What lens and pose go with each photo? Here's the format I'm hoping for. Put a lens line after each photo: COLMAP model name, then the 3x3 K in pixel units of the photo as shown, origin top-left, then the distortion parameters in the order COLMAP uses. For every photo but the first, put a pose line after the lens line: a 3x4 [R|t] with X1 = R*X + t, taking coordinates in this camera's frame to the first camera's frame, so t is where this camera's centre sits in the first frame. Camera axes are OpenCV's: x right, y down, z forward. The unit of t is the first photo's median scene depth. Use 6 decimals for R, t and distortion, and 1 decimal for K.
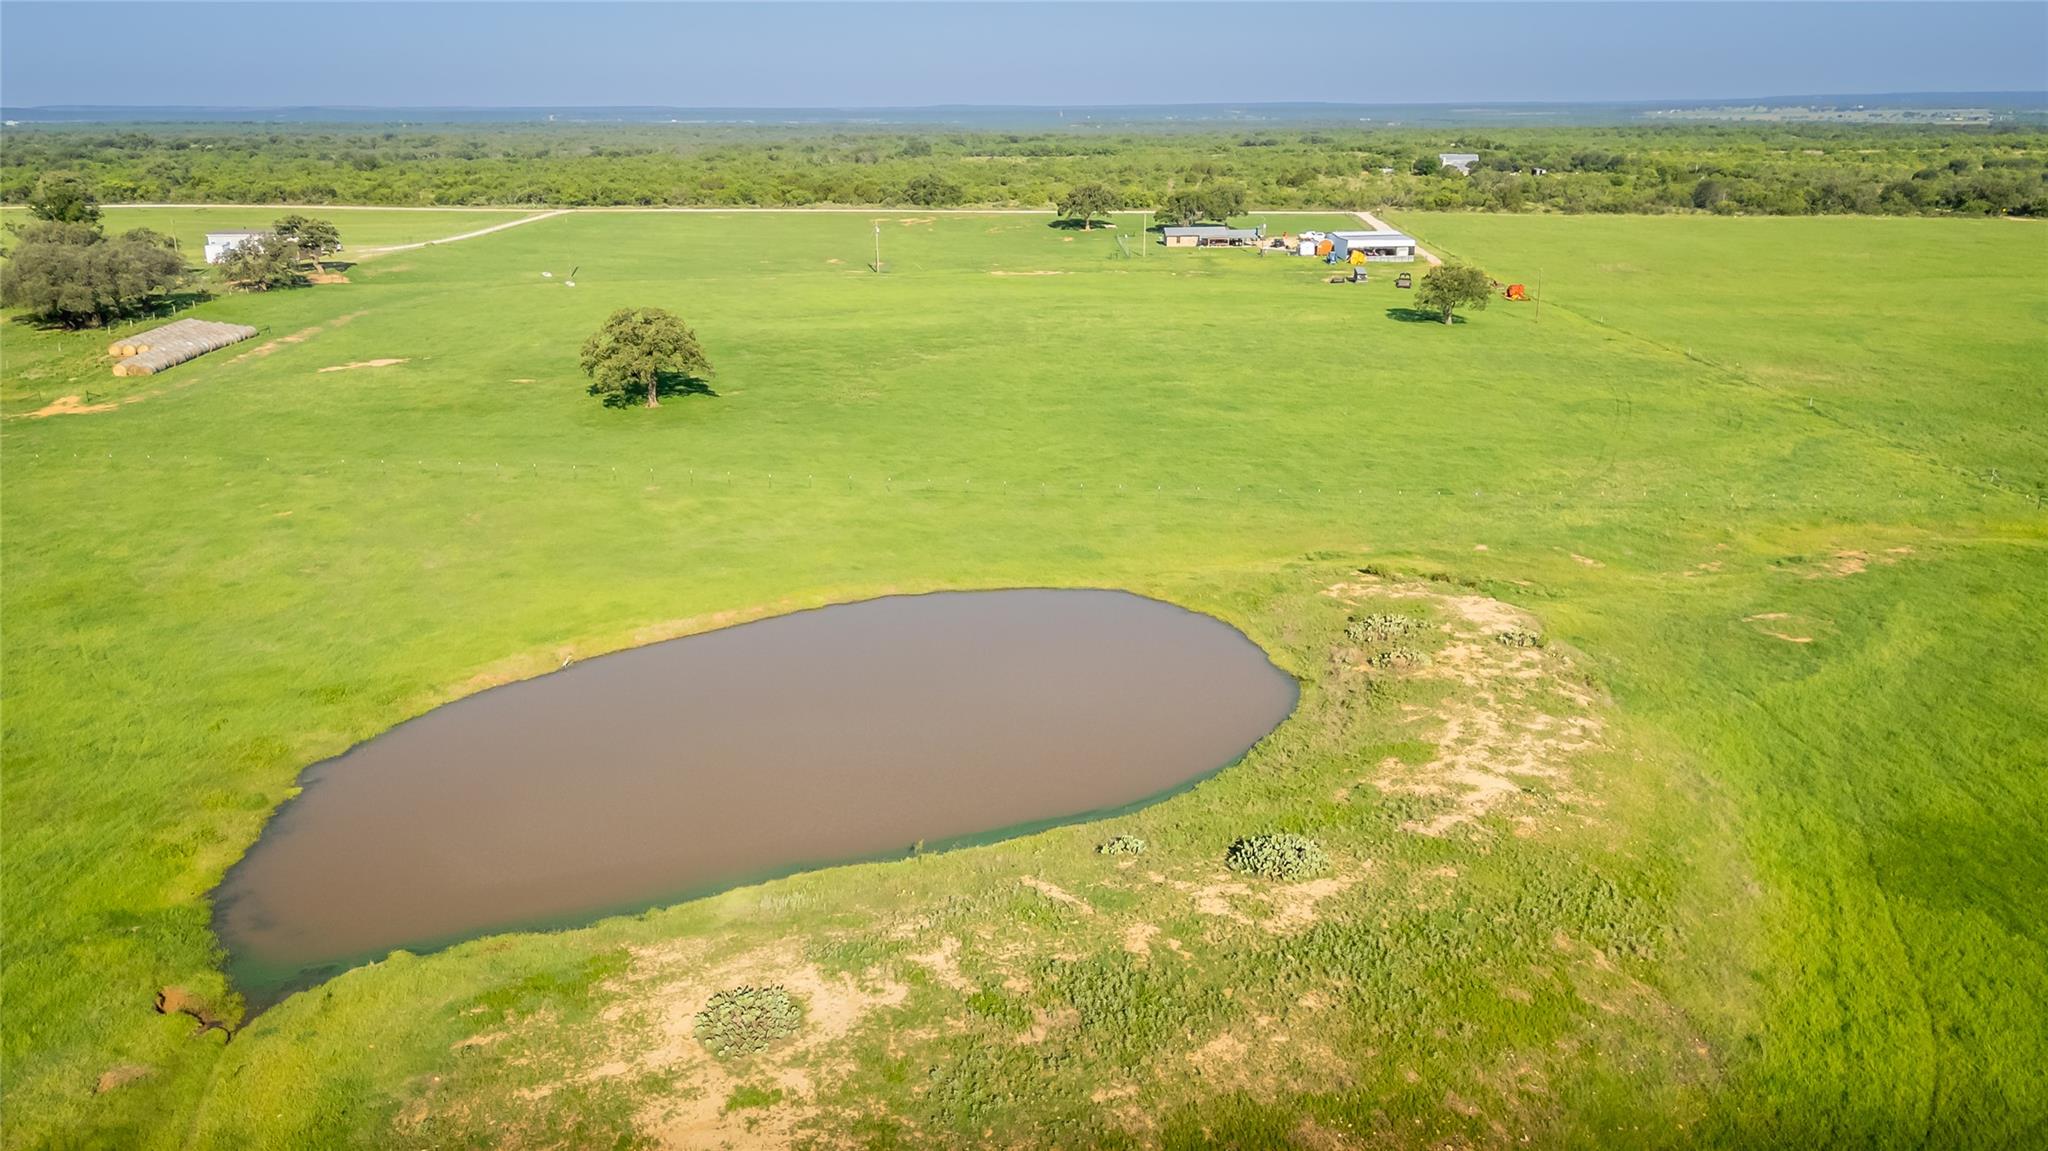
lens RADIAL K [[1564.7, 0, 1024.0], [0, 1564.7, 575.5], [0, 0, 1]] dist [0.108170, -0.134072]
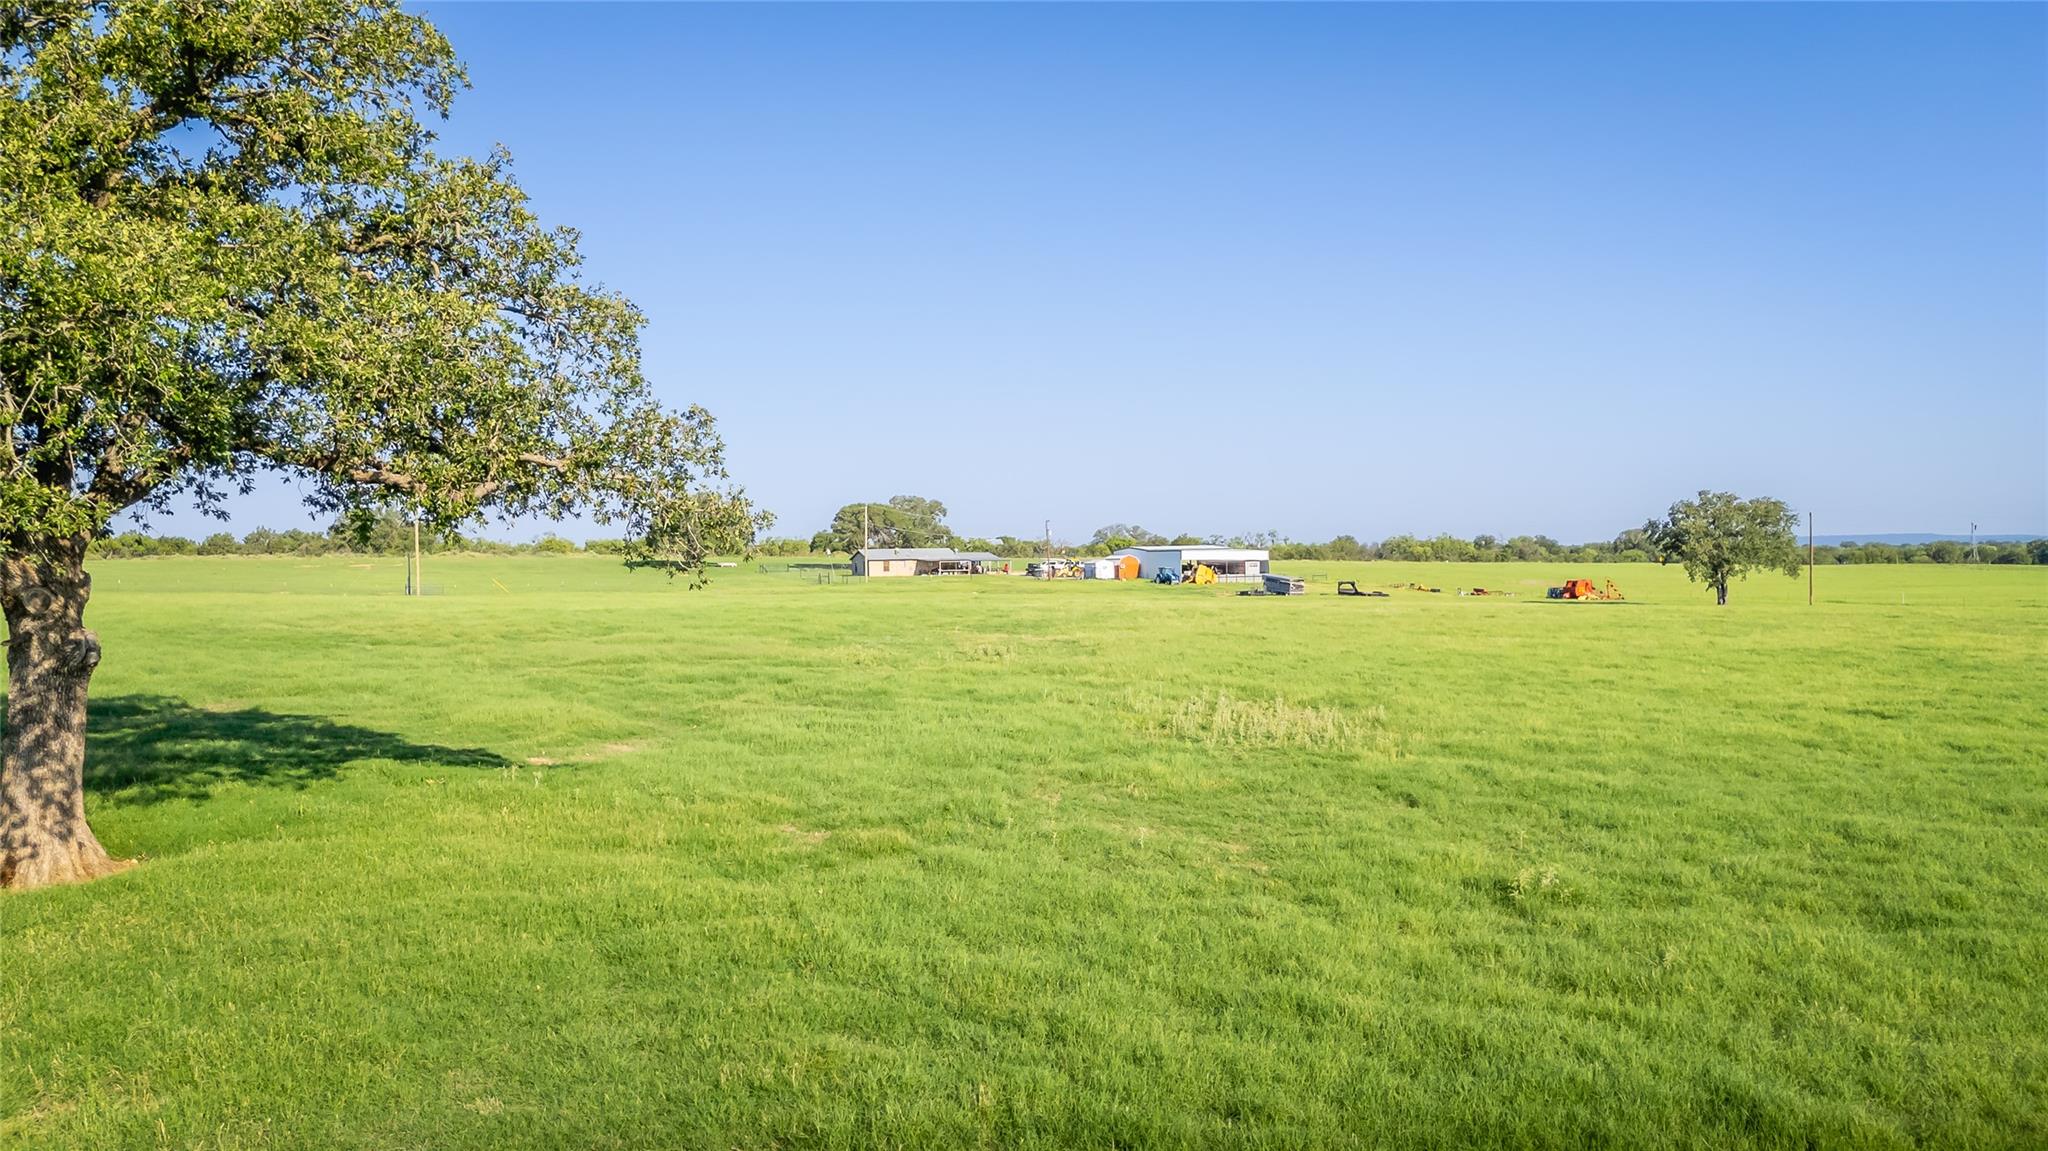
lens RADIAL K [[1564.7, 0, 1024.0], [0, 1564.7, 575.5], [0, 0, 1]] dist [0.108170, -0.134072]
pose [[0.909769, -0.013702, 0.414889, -0.109167], [0.129005, 0.959300, -0.251201, -0.047861], [-0.394561, 0.282057, 0.874509, 0.441621]]
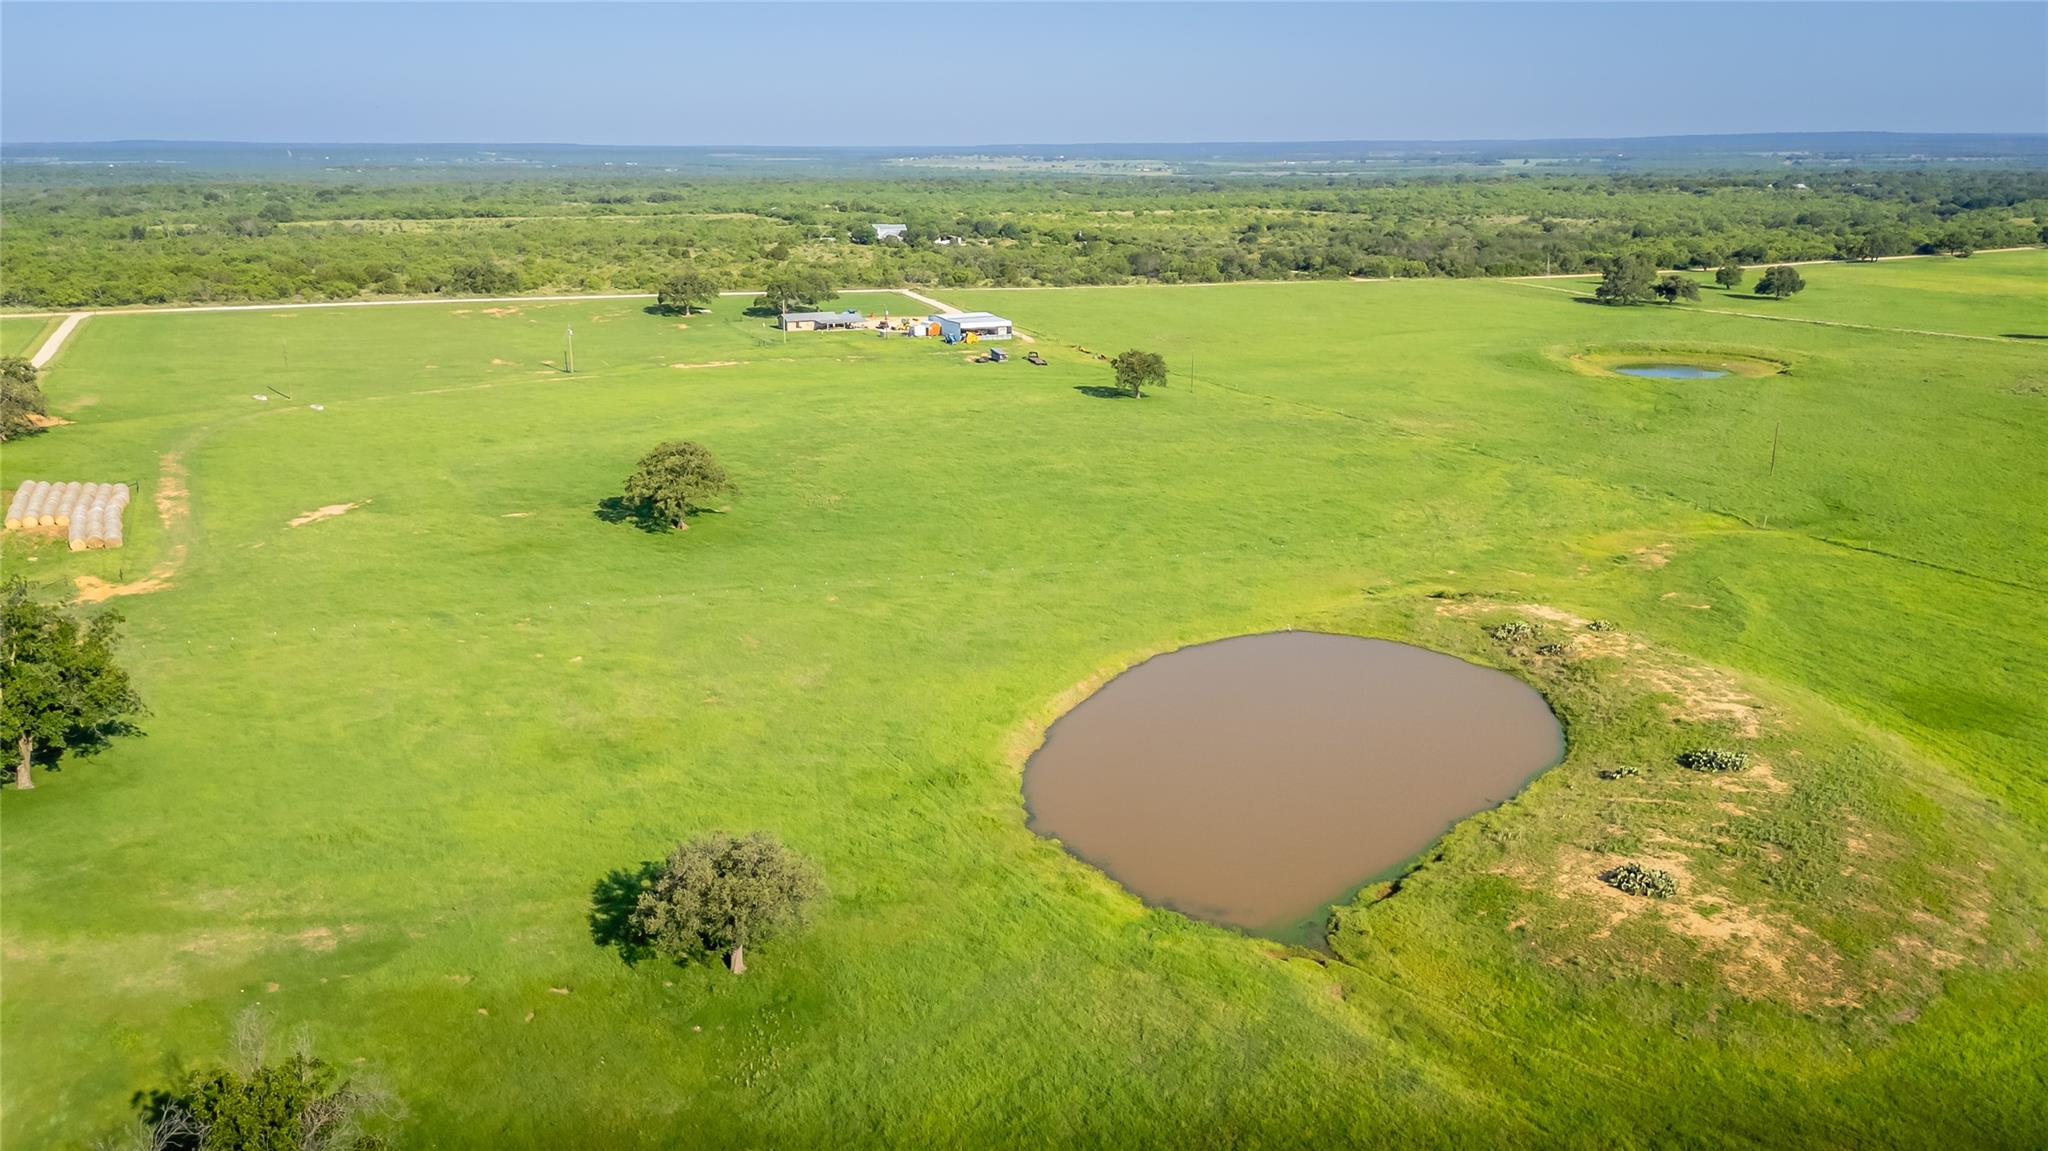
lens RADIAL K [[1564.7, 0, 1024.0], [0, 1564.7, 575.5], [0, 0, 1]] dist [0.108170, -0.134072]
pose [[0.900995, -0.110349, 0.419560, -0.240320], [0.120505, 0.992710, 0.002314, -0.023184], [-0.416757, 0.048474, 0.907724, -0.054382]]
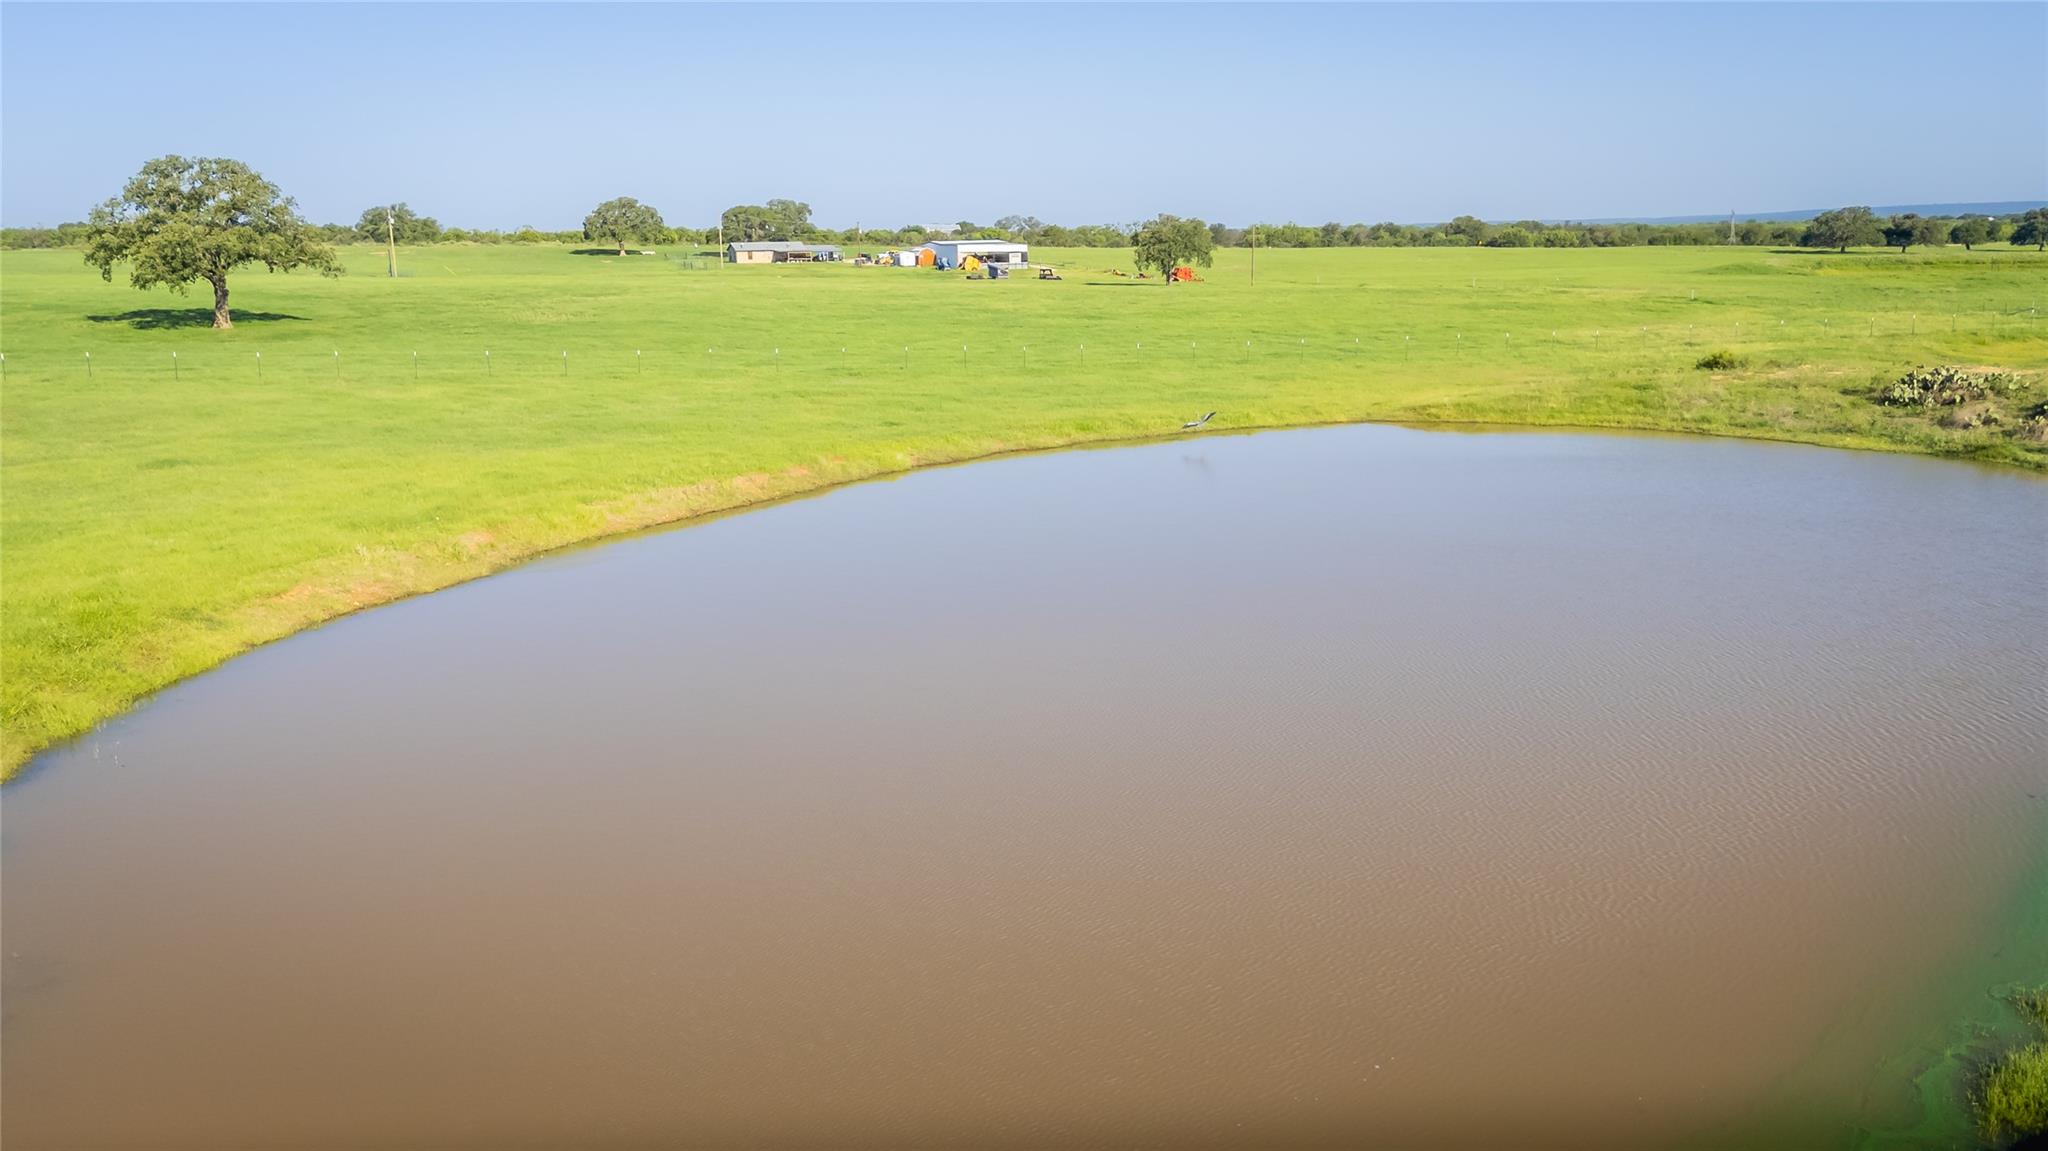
lens RADIAL K [[1601.4, 0, 1024.0], [0, 1601.4, 575.5], [0, 0, 1]] dist [0.068055, -0.052127]
pose [[0.929683, -0.086997, 0.357941, -0.089563], [0.117205, 0.991073, -0.063540, 0.029020], [-0.349218, 0.101025, 0.931580, 0.162531]]
